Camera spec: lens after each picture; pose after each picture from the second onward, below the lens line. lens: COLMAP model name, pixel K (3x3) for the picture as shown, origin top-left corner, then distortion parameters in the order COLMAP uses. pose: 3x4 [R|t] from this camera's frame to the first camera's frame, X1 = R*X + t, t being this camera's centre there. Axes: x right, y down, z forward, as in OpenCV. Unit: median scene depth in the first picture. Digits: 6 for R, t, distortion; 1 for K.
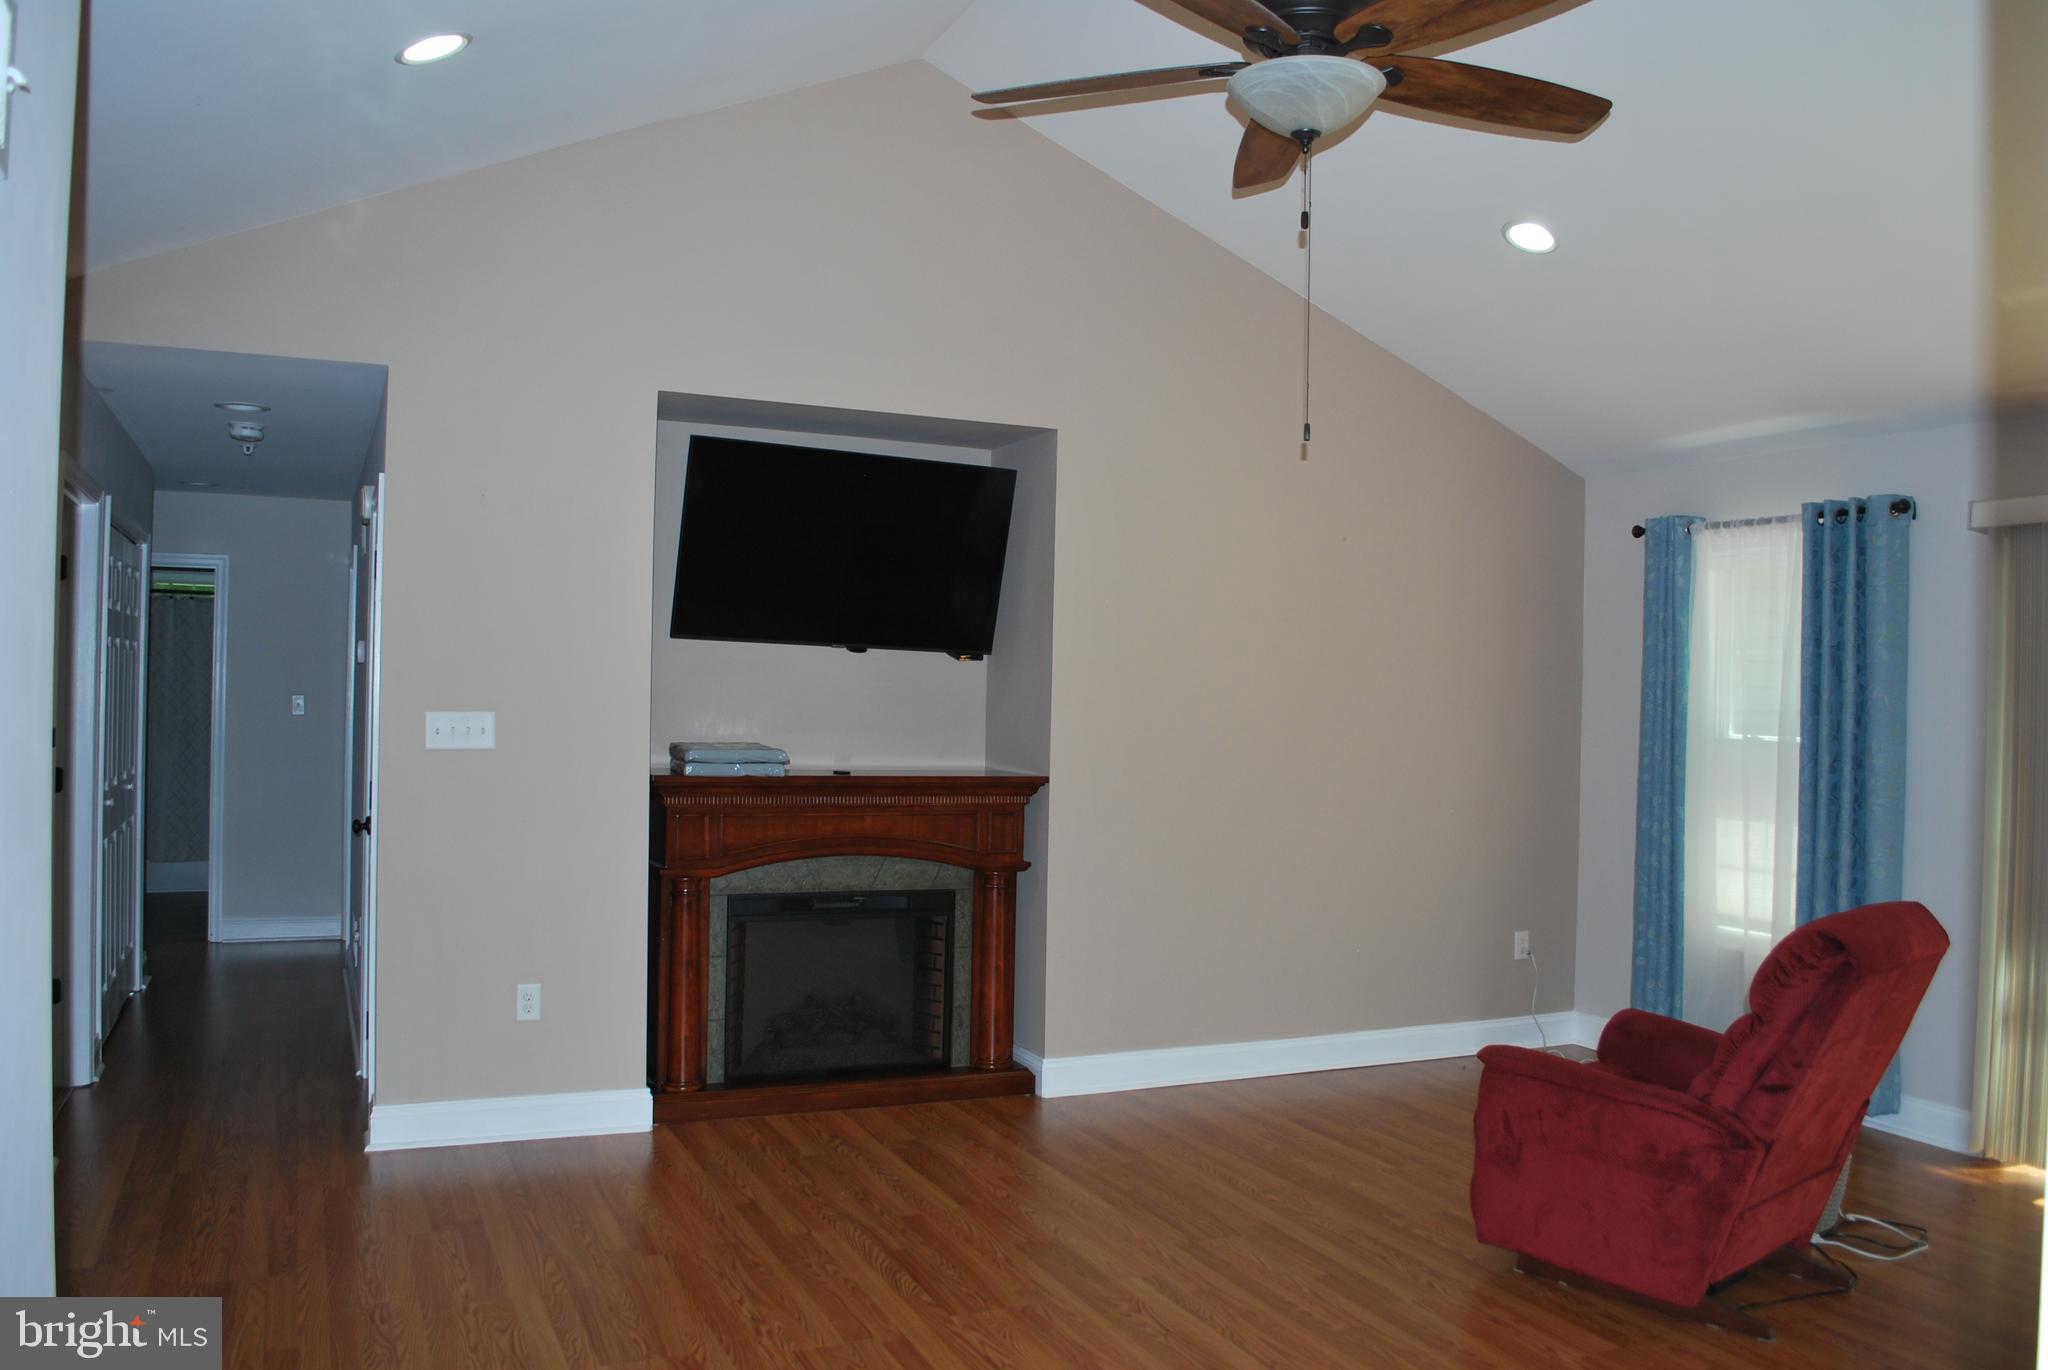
lens RADIAL K [[1618.3, 0, 1024.0], [0, 1618.3, 678.6], [0, 0, 1]] dist [-0.073241, 0.007710]
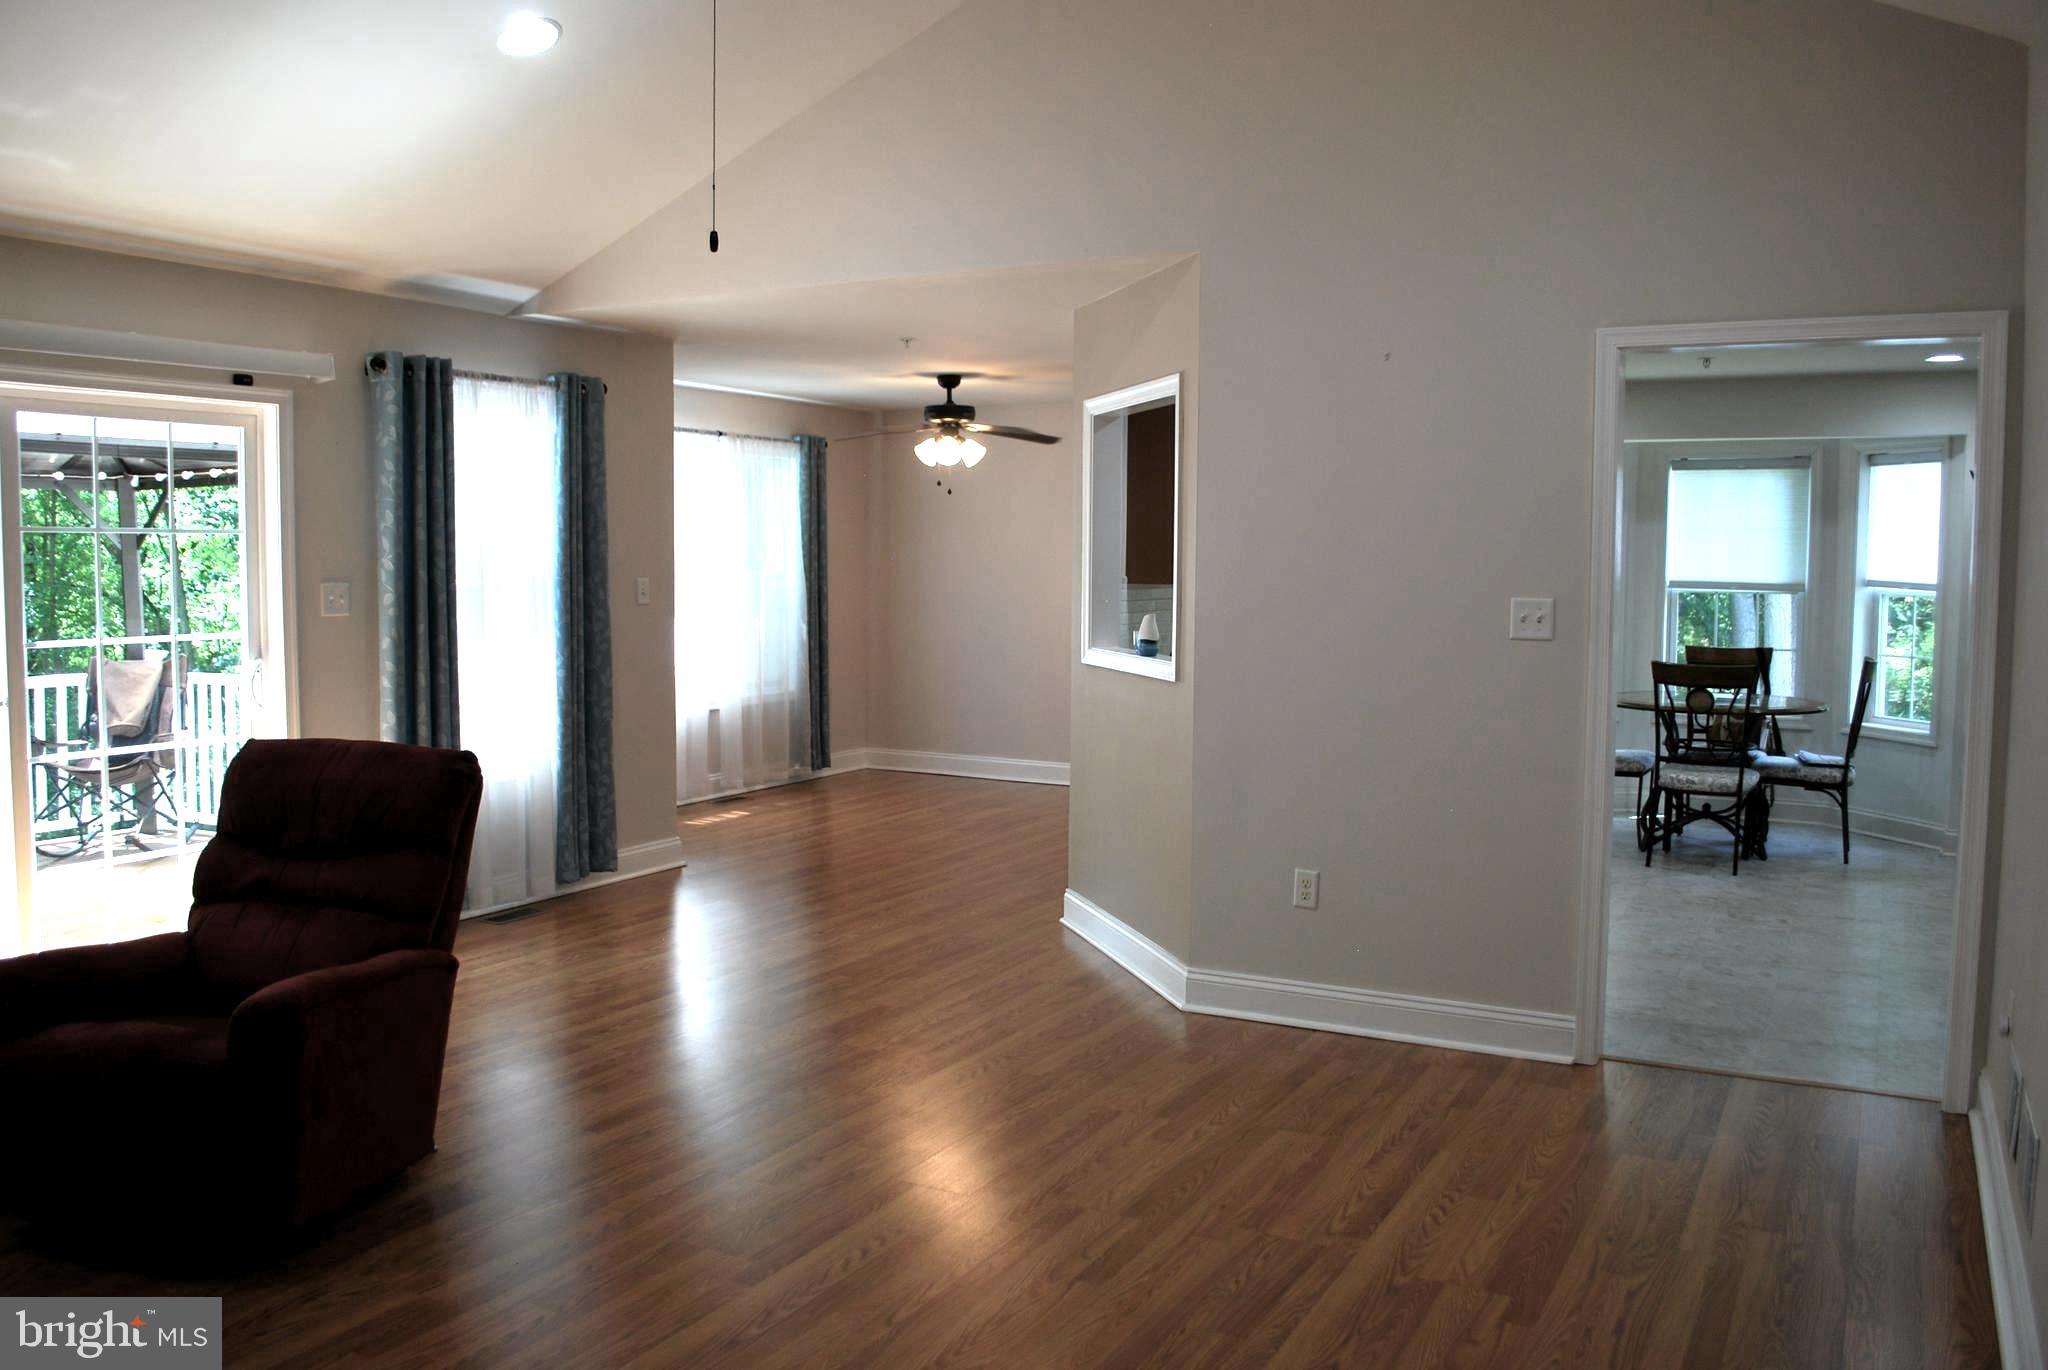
lens RADIAL K [[1618.3, 0, 1020.5], [0, 1618.3, 682.3], [0, 0, 1]] dist [-0.073241, 0.007710]
pose [[-0.572053, -0.099506, 0.814158, -0.431365], [-0.015726, 0.993762, 0.110408, -0.009246], [-0.820066, 0.050355, -0.570049, 0.834809]]
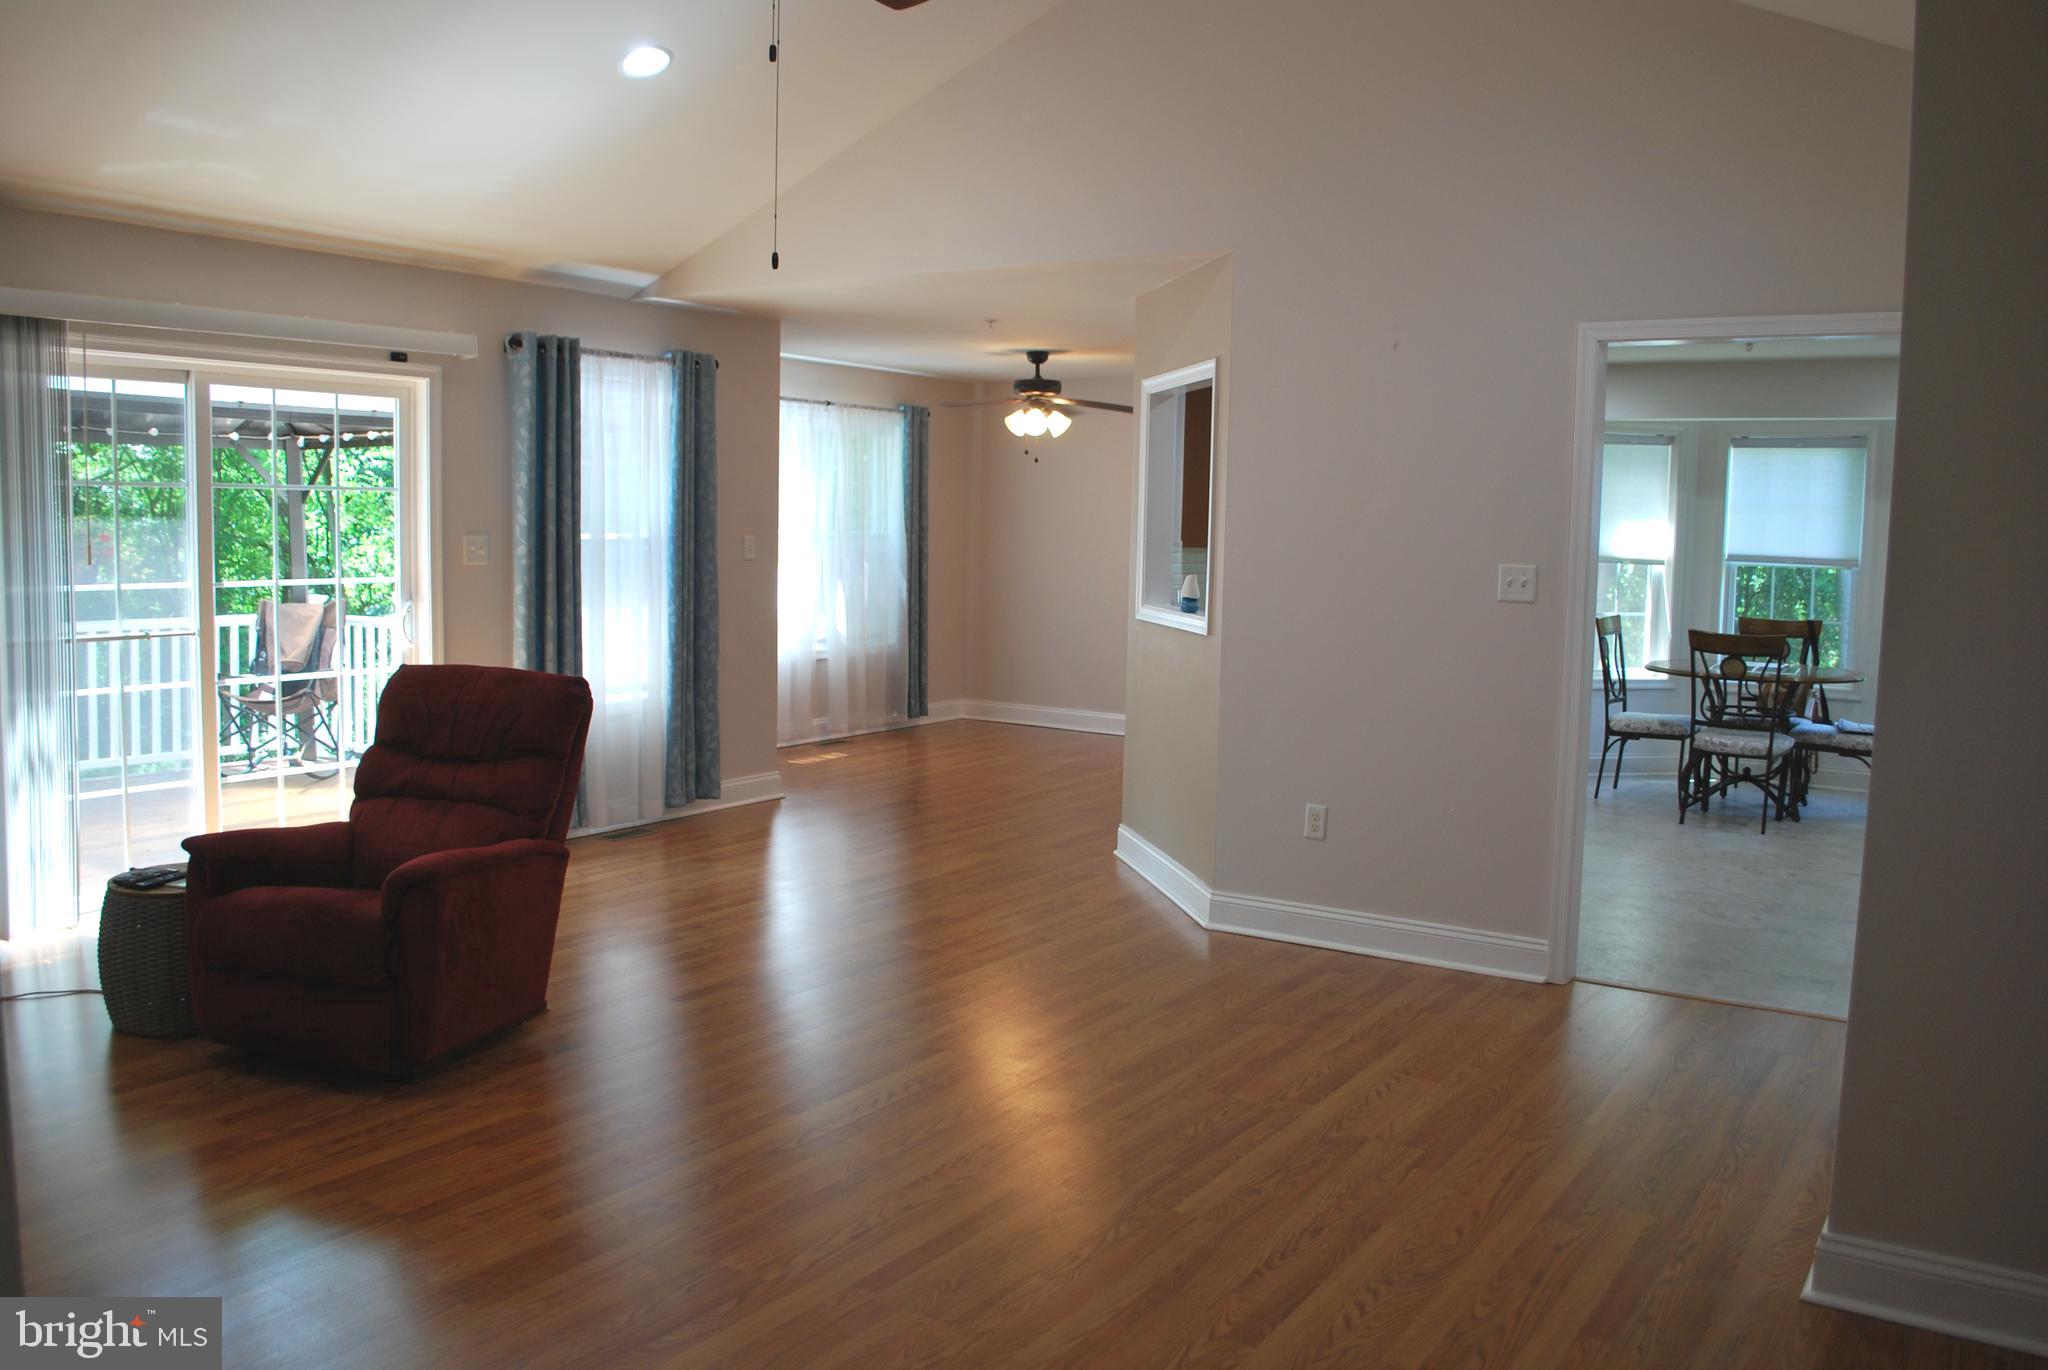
lens RADIAL K [[1618.3, 0, 1021.8], [0, 1618.3, 678.6], [0, 0, 1]] dist [-0.073241, 0.007710]
pose [[-0.503662, -0.127050, 0.854508, -0.510239], [-0.027231, 0.990970, 0.131290, -0.012059], [-0.863472, 0.042857, -0.502573, 0.849183]]
